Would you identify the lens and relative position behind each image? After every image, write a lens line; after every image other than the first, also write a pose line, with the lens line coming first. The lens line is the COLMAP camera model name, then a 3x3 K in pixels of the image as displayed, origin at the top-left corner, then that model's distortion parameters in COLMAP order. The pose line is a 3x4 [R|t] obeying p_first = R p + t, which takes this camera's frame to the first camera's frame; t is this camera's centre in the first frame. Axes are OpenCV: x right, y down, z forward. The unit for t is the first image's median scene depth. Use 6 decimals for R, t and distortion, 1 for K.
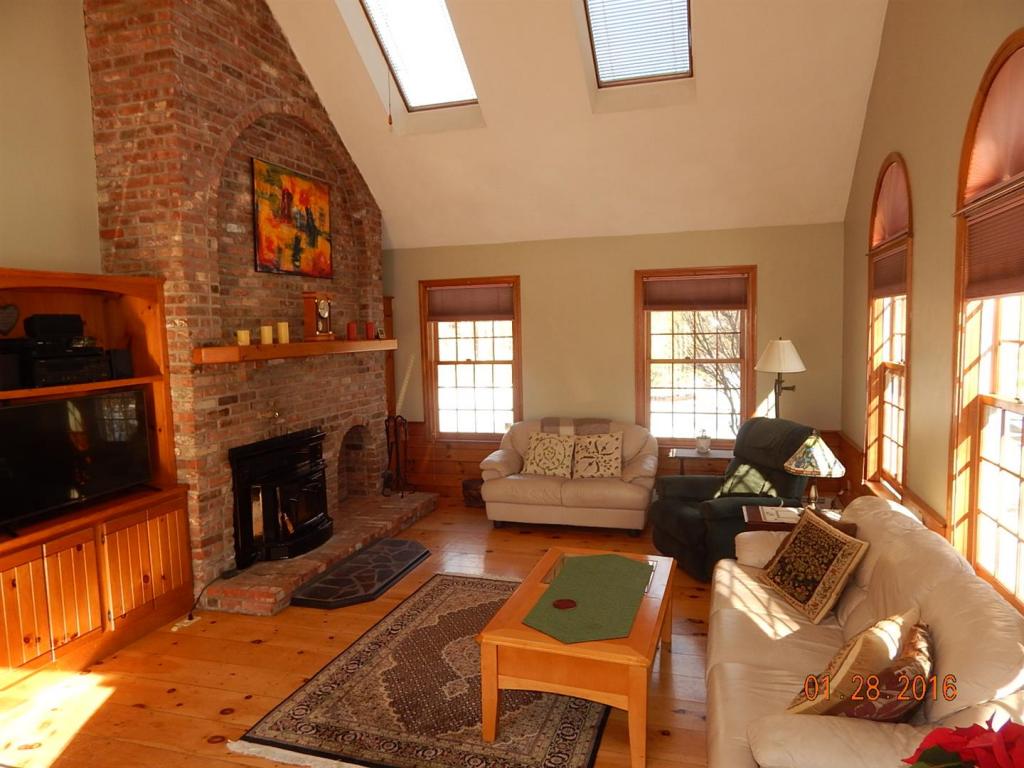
lens RADIAL K [[676.9, 0, 516.8], [0, 676.9, 387.6], [0, 0, 1]] dist [-0.000397, 0.006935]
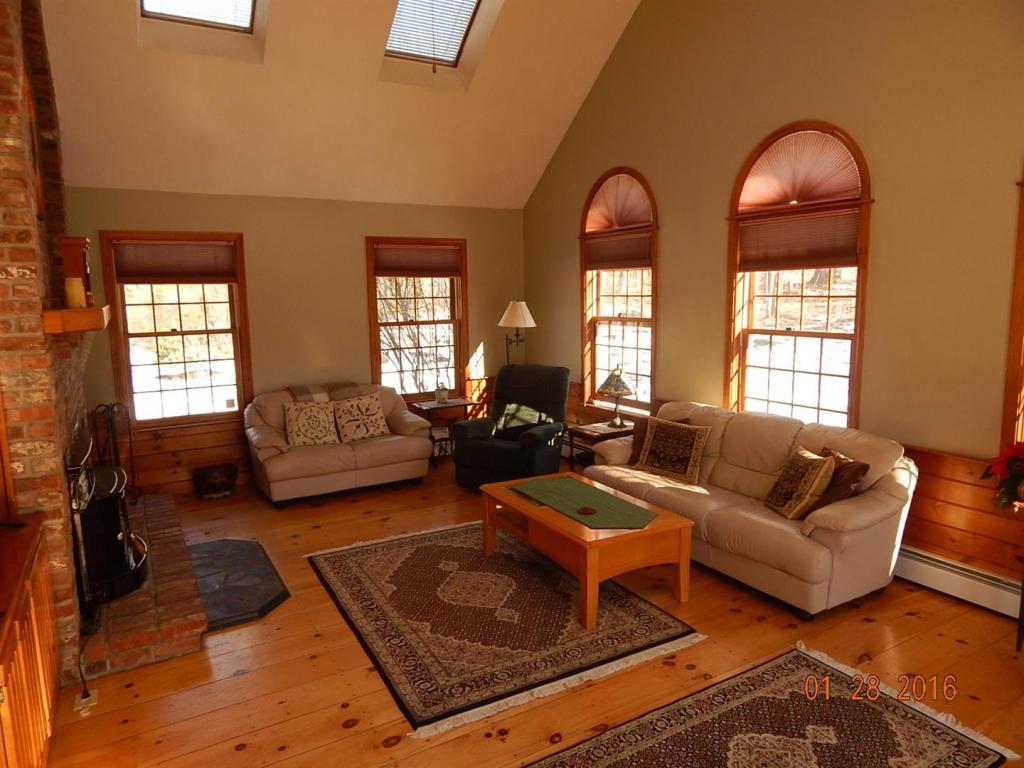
lens RADIAL K [[676.9, 0, 517.9], [0, 676.9, 385.1], [0, 0, 1]] dist [-0.000397, 0.006935]
pose [[0.679410, -0.091459, 0.728037, -0.525999], [0.067311, 0.995786, 0.062280, 0.004814], [-0.730665, 0.006691, 0.682703, 0.150471]]
